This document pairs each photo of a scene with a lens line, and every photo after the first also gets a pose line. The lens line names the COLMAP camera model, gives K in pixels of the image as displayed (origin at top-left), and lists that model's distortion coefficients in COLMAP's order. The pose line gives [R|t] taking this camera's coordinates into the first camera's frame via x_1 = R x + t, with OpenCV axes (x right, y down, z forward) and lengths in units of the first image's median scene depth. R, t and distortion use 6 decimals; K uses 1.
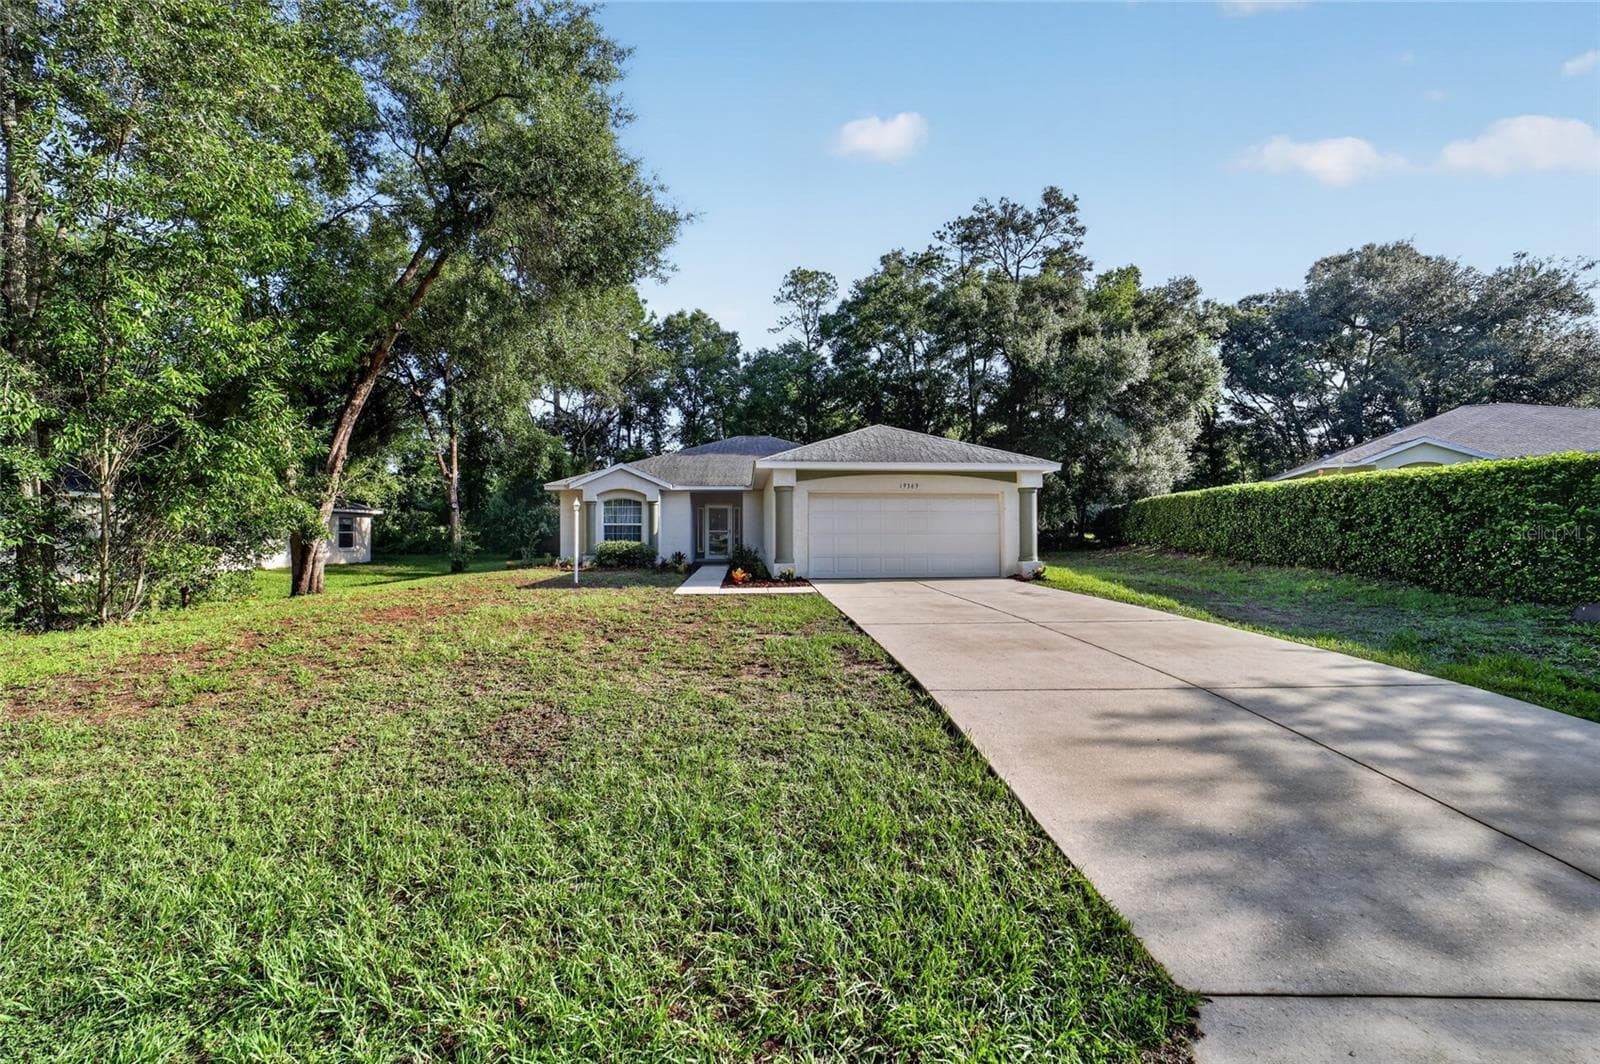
lens RADIAL K [[623.9, 0, 800.1], [0, 623.9, 526.2], [0, 0, 1]] dist [-0.033892, 0.006772]
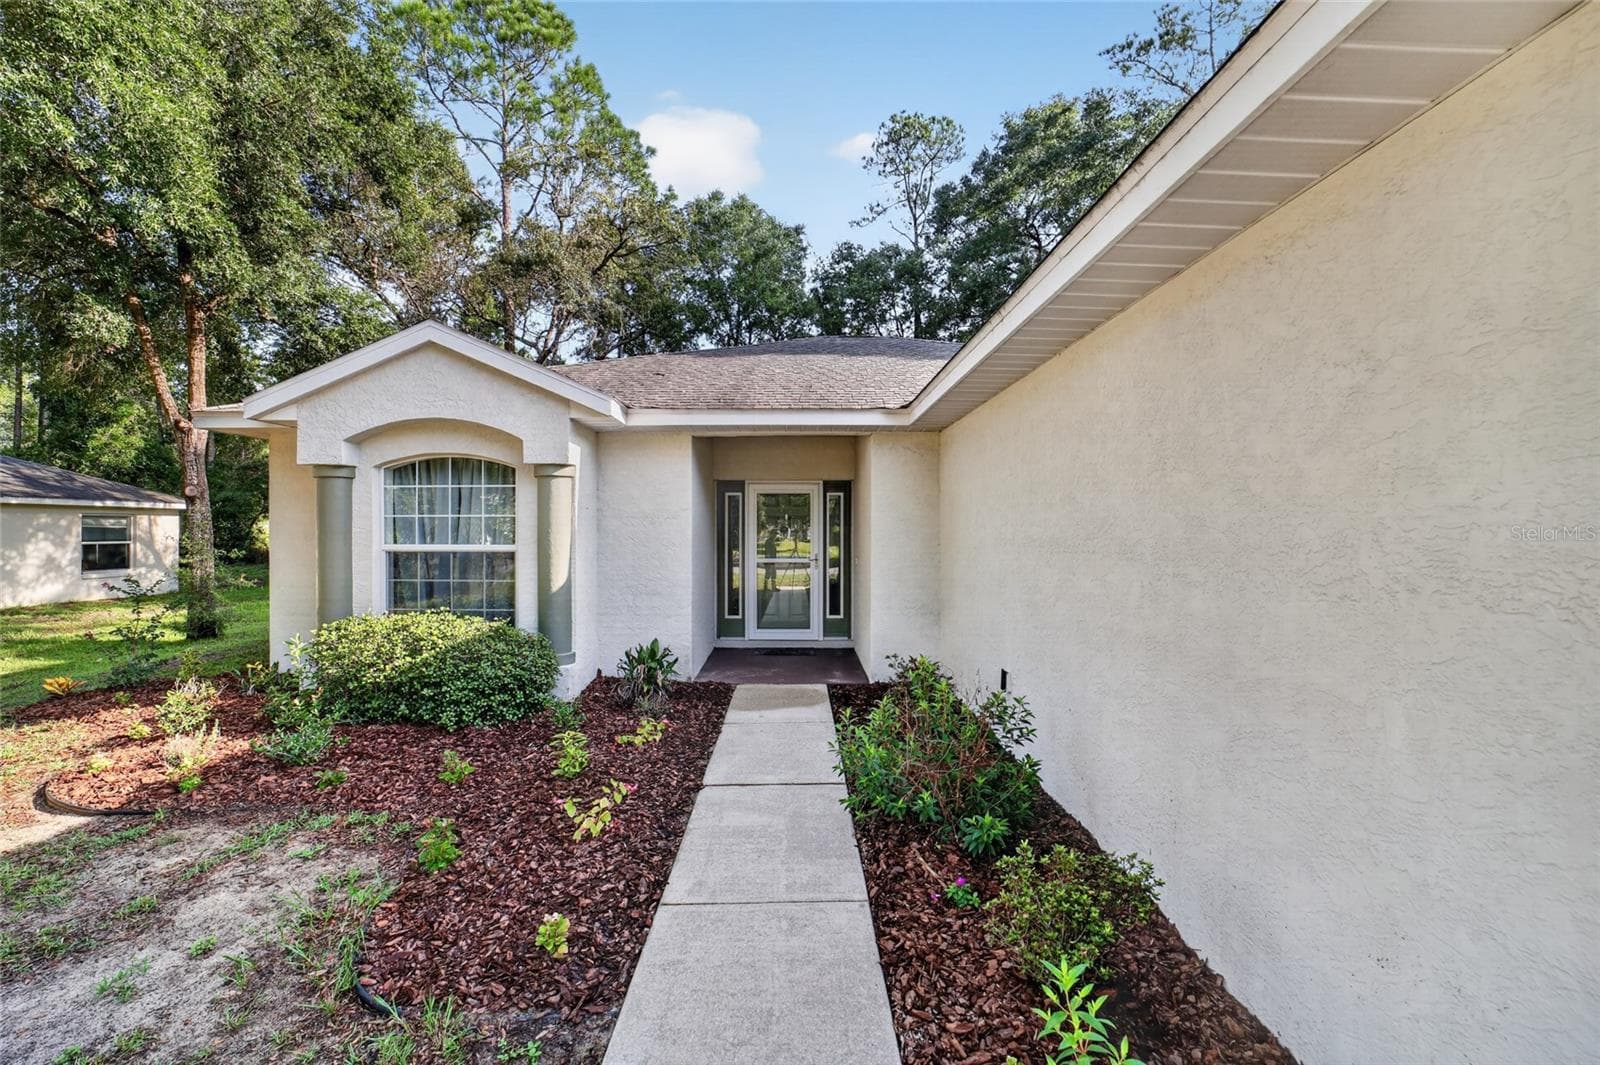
lens RADIAL K [[623.9, 0, 800.1], [0, 623.9, 526.7], [0, 0, 1]] dist [-0.033892, 0.006772]
pose [[0.996535, -0.001216, -0.083161, -0.054026], [0.001987, 0.999956, 0.009189, -0.007525], [0.083146, -0.009322, 0.996494, 0.380120]]
